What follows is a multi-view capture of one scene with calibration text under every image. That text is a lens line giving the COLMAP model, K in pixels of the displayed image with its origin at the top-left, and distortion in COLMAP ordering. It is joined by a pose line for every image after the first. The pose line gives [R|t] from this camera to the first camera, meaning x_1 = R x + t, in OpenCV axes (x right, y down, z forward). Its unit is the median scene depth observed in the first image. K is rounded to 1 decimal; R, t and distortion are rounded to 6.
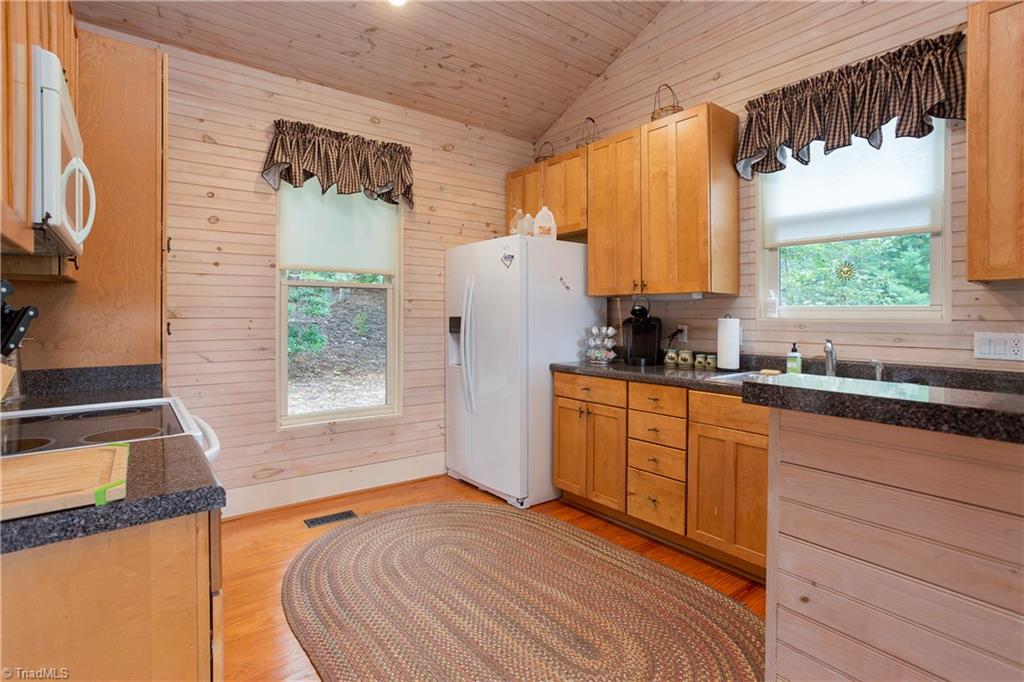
lens RADIAL K [[498.5, 0, 497.4], [0, 498.5, 326.3], [0, 0, 1]] dist [-0.066008, 0.030387]
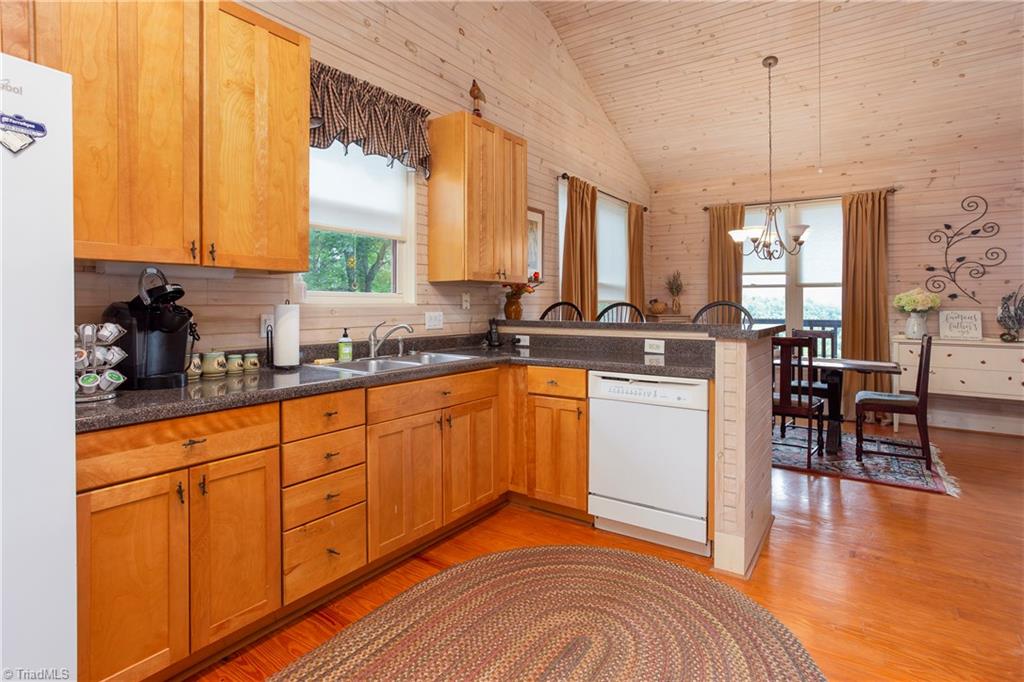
lens RADIAL K [[521.1, 0, 509.8], [0, 521.1, 311.0], [0, 0, 1]] dist [-0.042389, 0.035735]
pose [[-0.319812, -0.015349, 0.947357, -0.504866], [0.019447, 0.999552, 0.022760, -0.019422], [-0.947281, 0.025702, -0.319370, 0.993393]]
